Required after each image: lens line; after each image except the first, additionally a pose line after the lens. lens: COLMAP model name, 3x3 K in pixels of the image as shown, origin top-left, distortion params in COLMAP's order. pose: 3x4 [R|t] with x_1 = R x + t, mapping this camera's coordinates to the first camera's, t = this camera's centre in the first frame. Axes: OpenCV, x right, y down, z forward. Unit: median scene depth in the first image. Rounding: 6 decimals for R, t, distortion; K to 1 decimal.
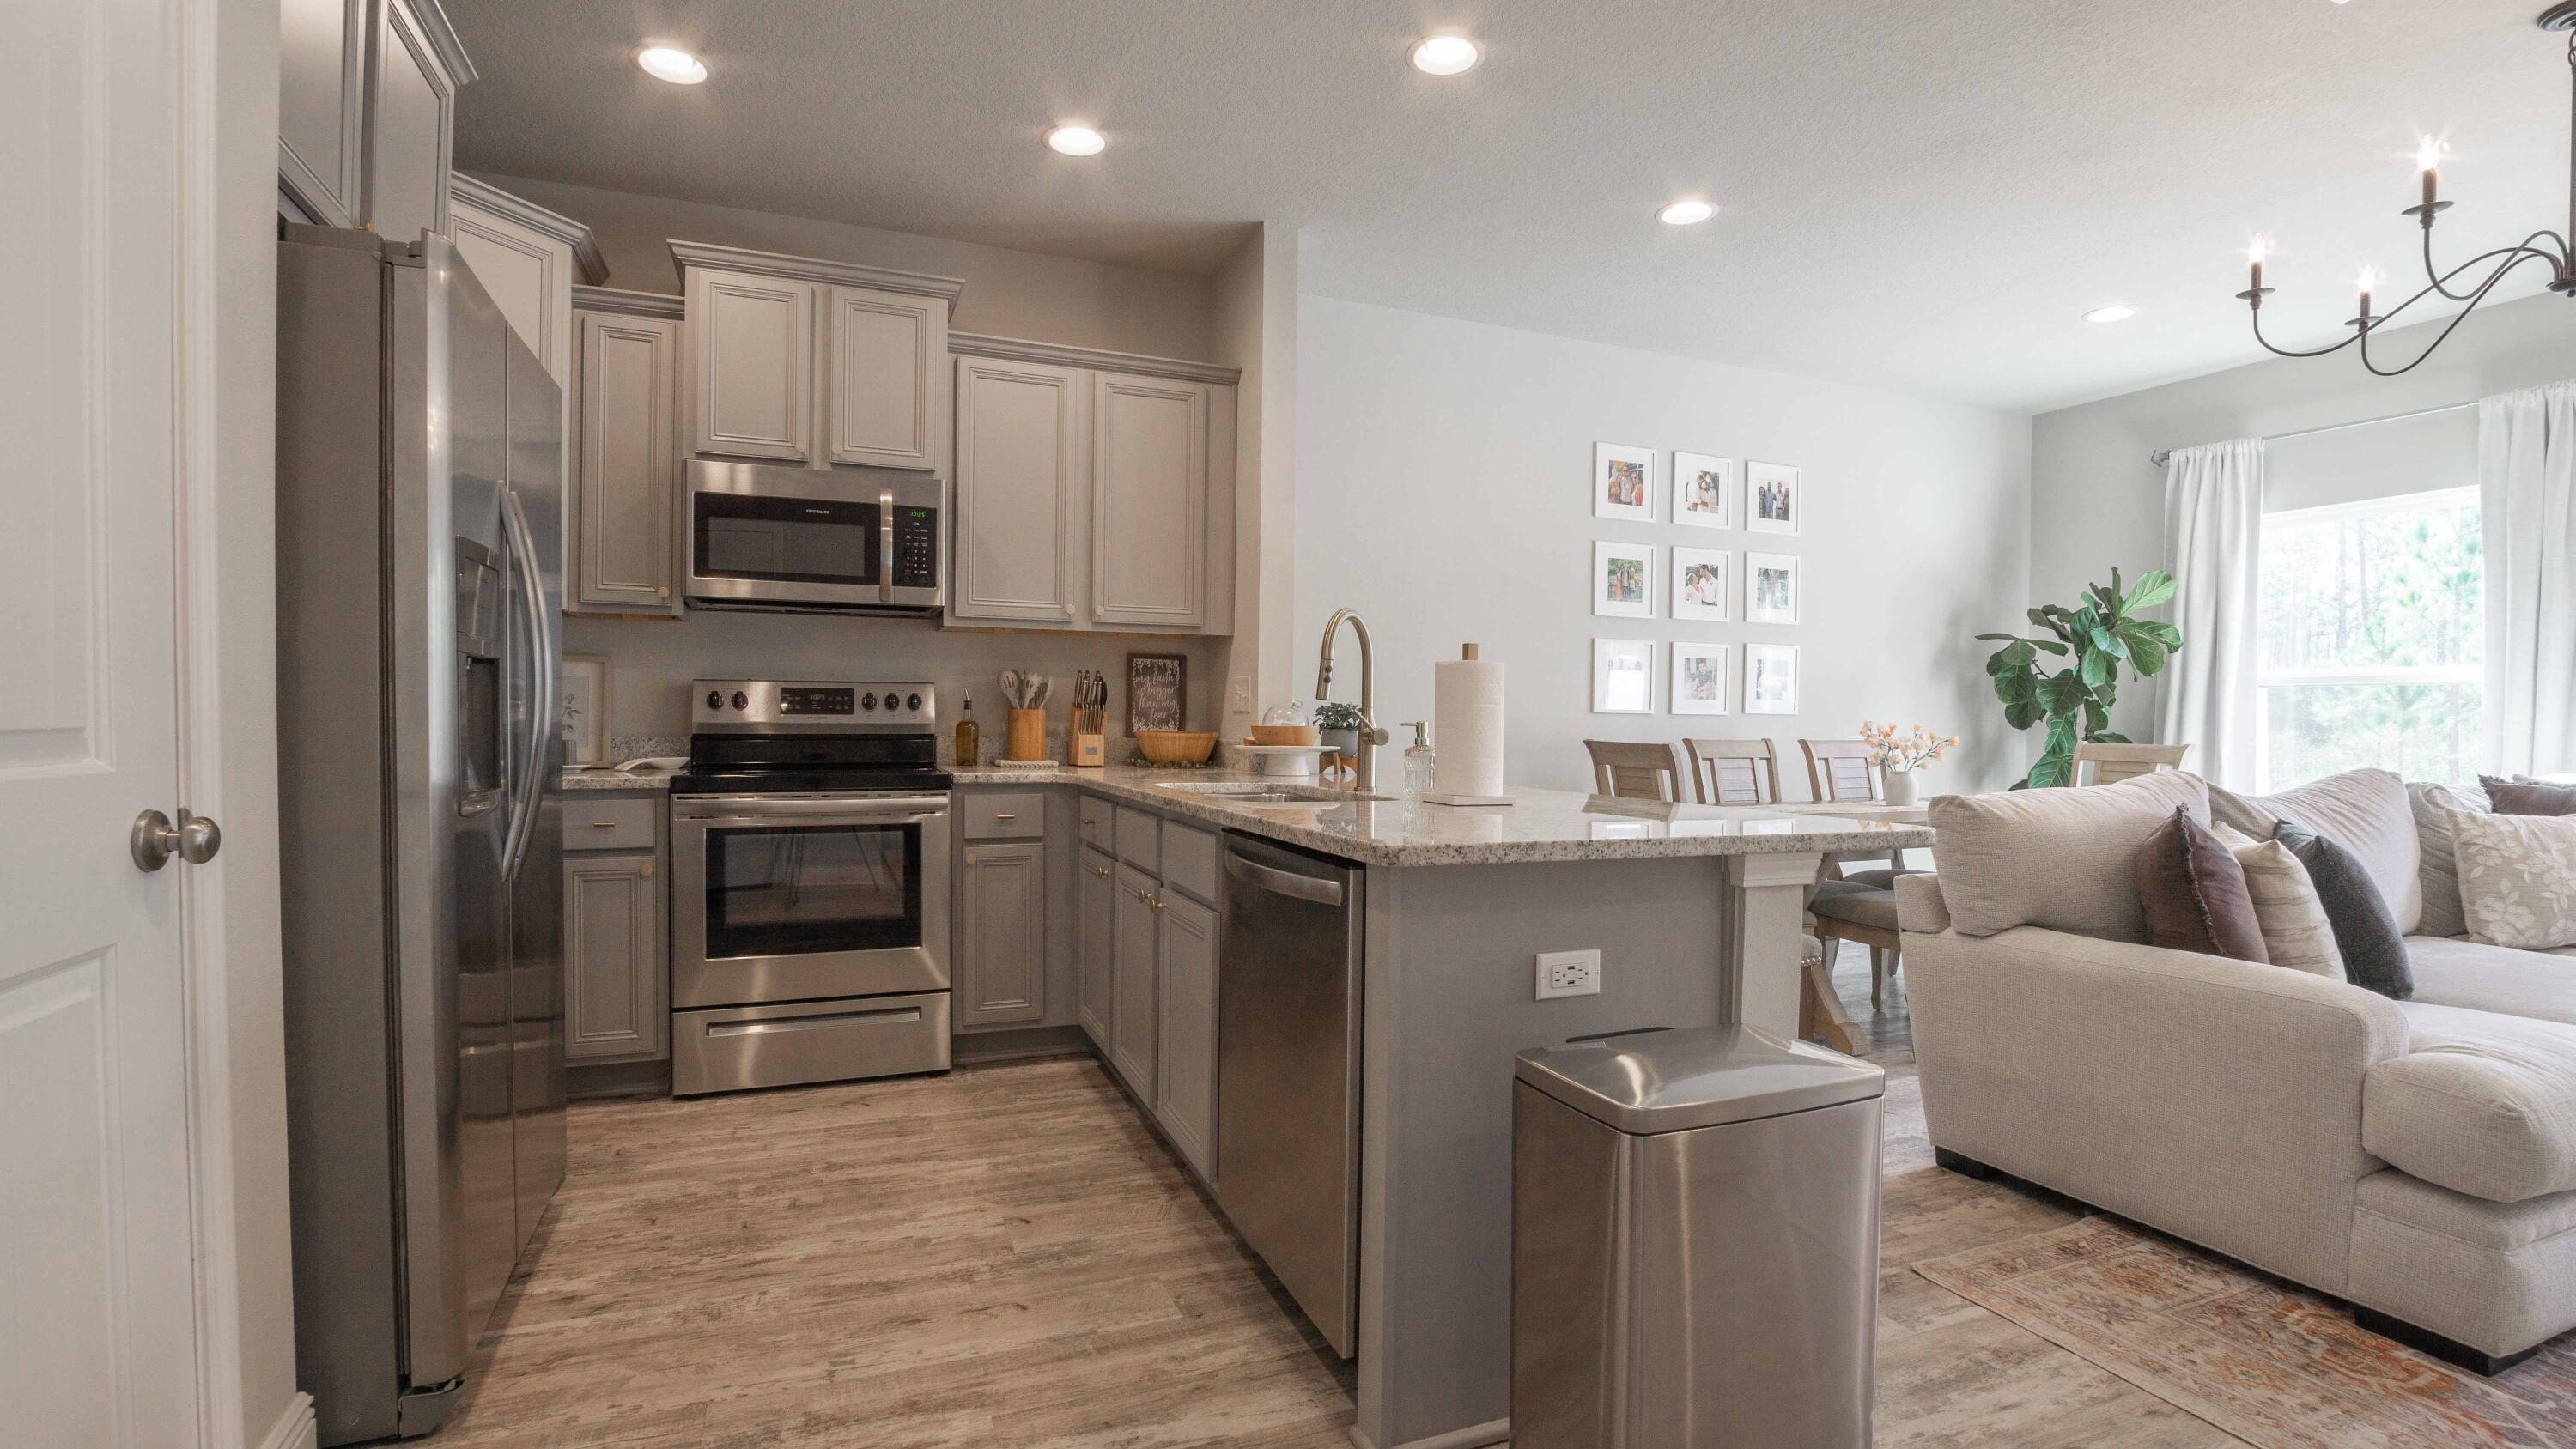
lens RADIAL K [[1147.1, 0, 1290.4], [0, 1147.1, 739.1], [0, 0, 1]] dist [-0.042232, 0.011375]
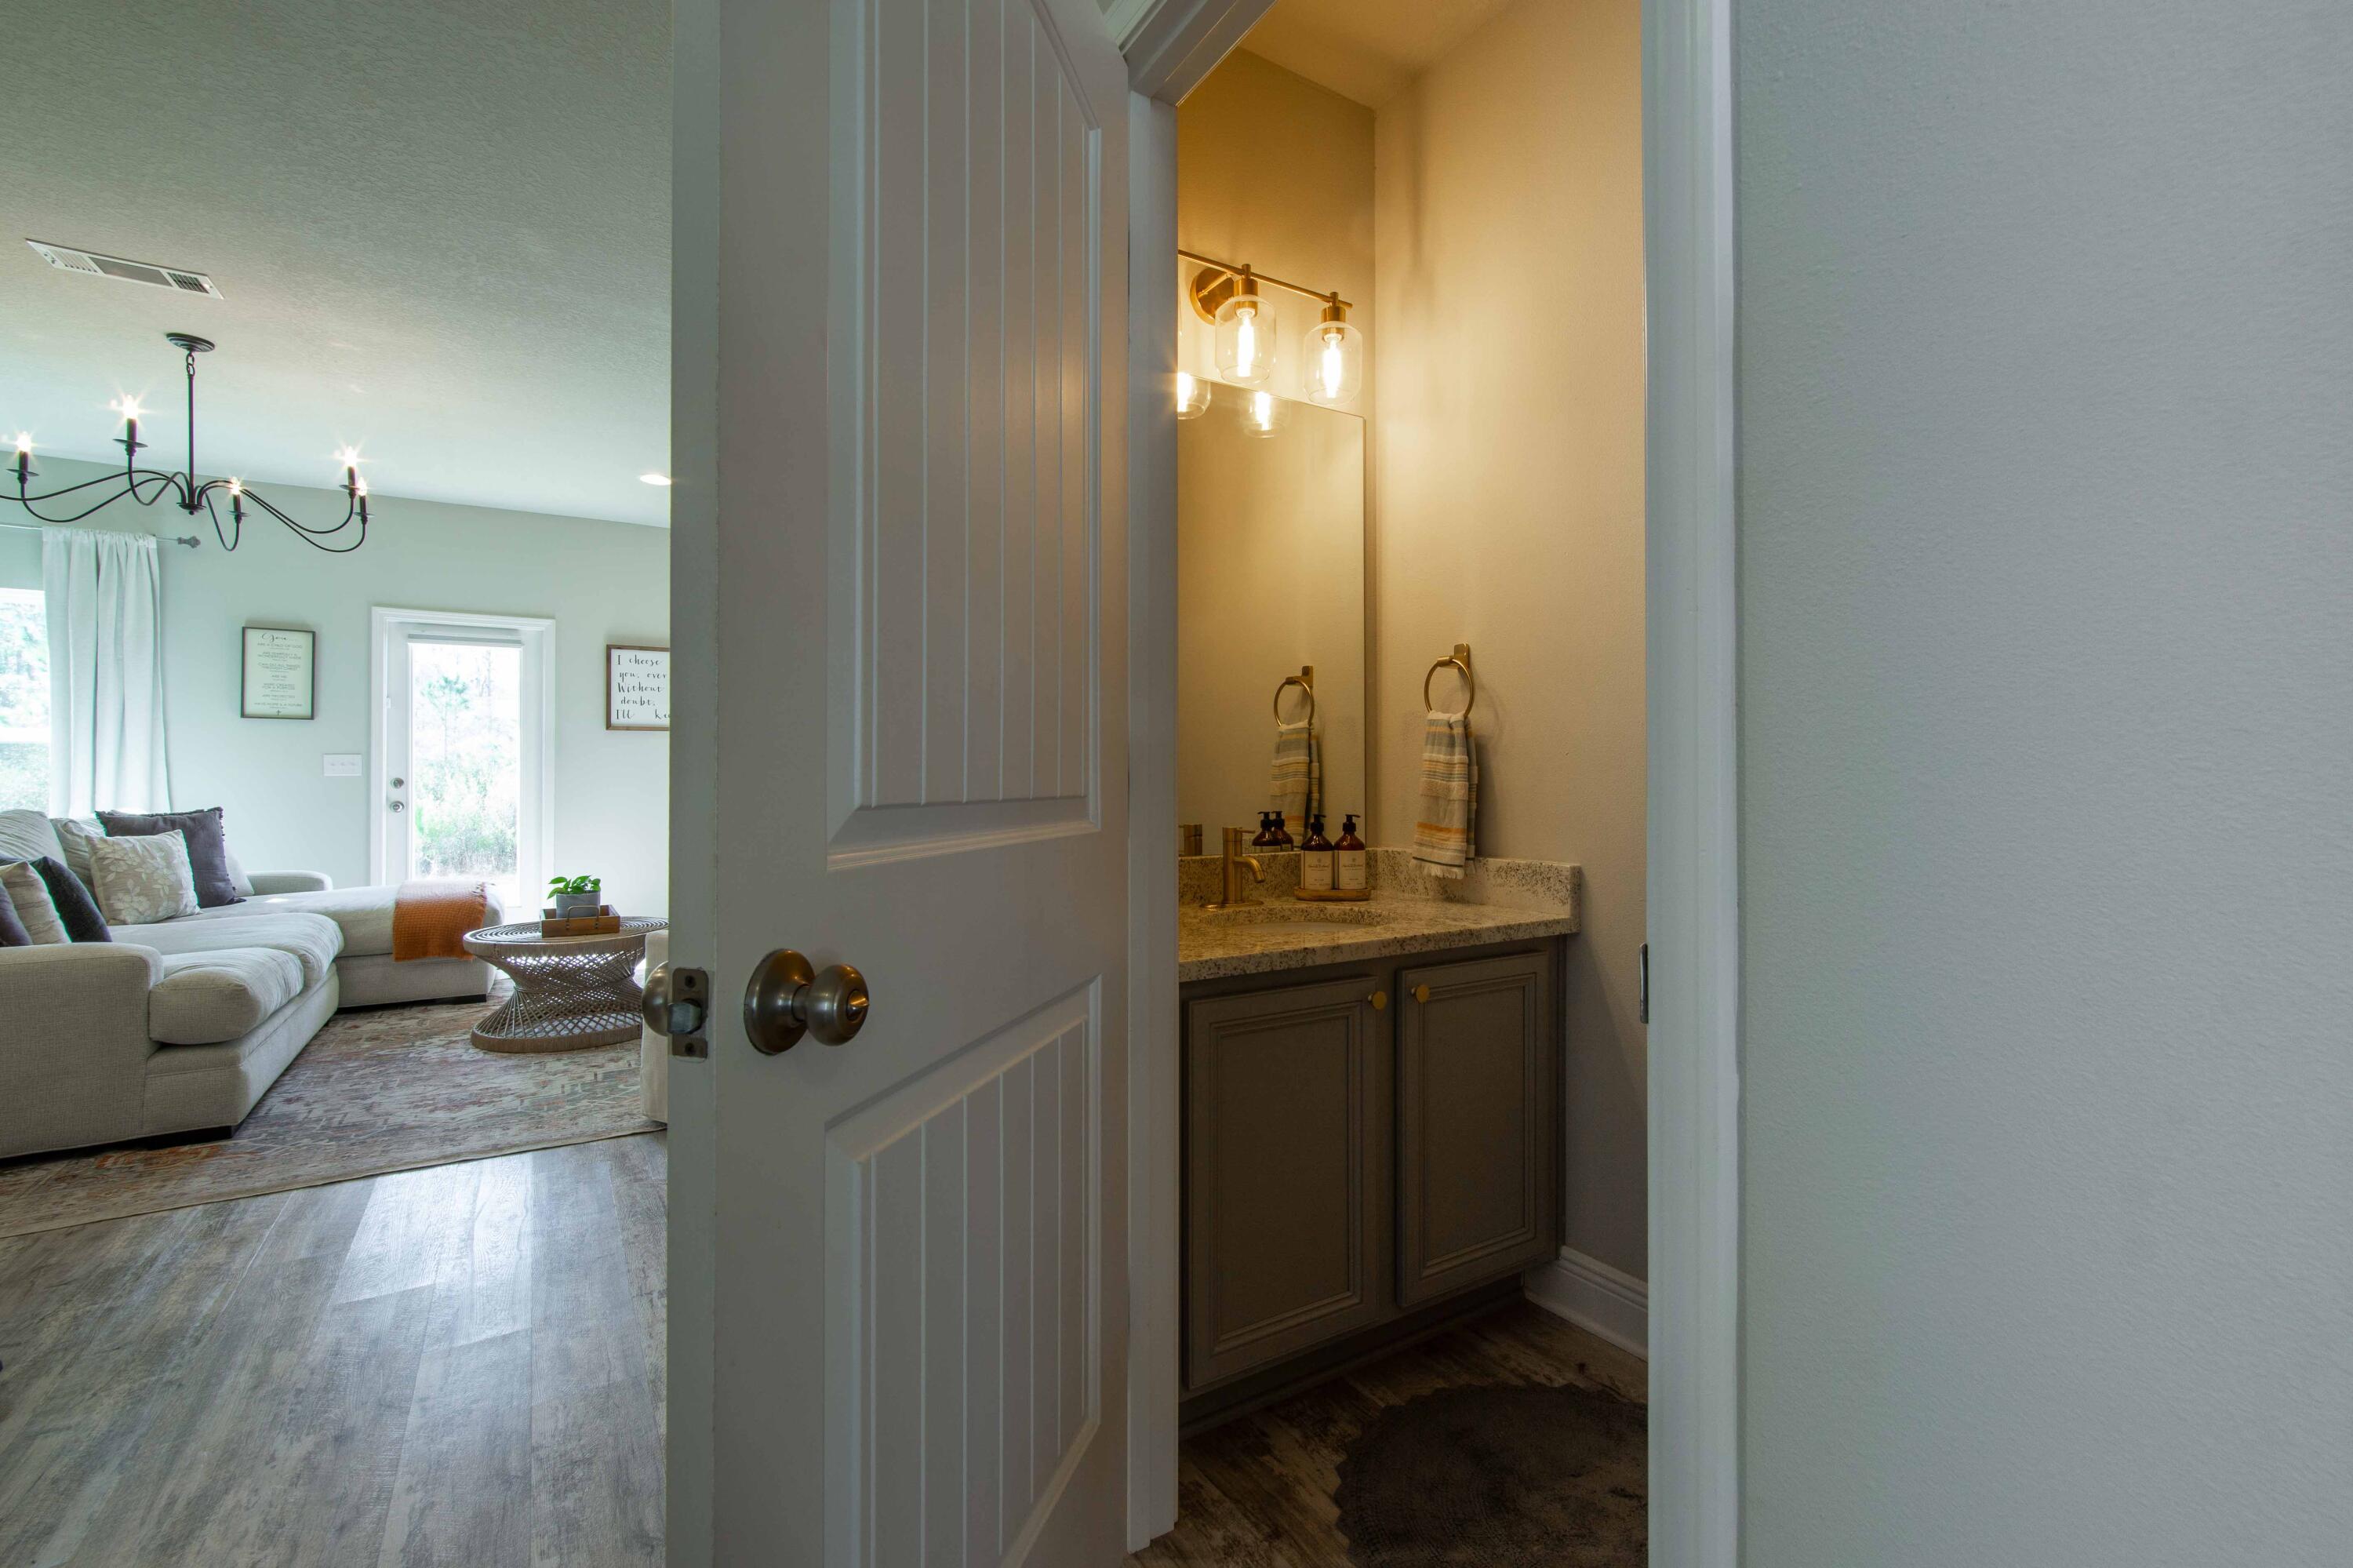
lens RADIAL K [[1029.7, 0, 1158.9], [0, 1029.7, 770.2], [0, 0, 1]] dist [0.010865, 0.001059]
pose [[-0.158005, -0.001956, 0.987436, -0.409240], [0.017890, 0.999828, 0.004843, -0.001629], [-0.987276, 0.018430, -0.157943, -0.116769]]
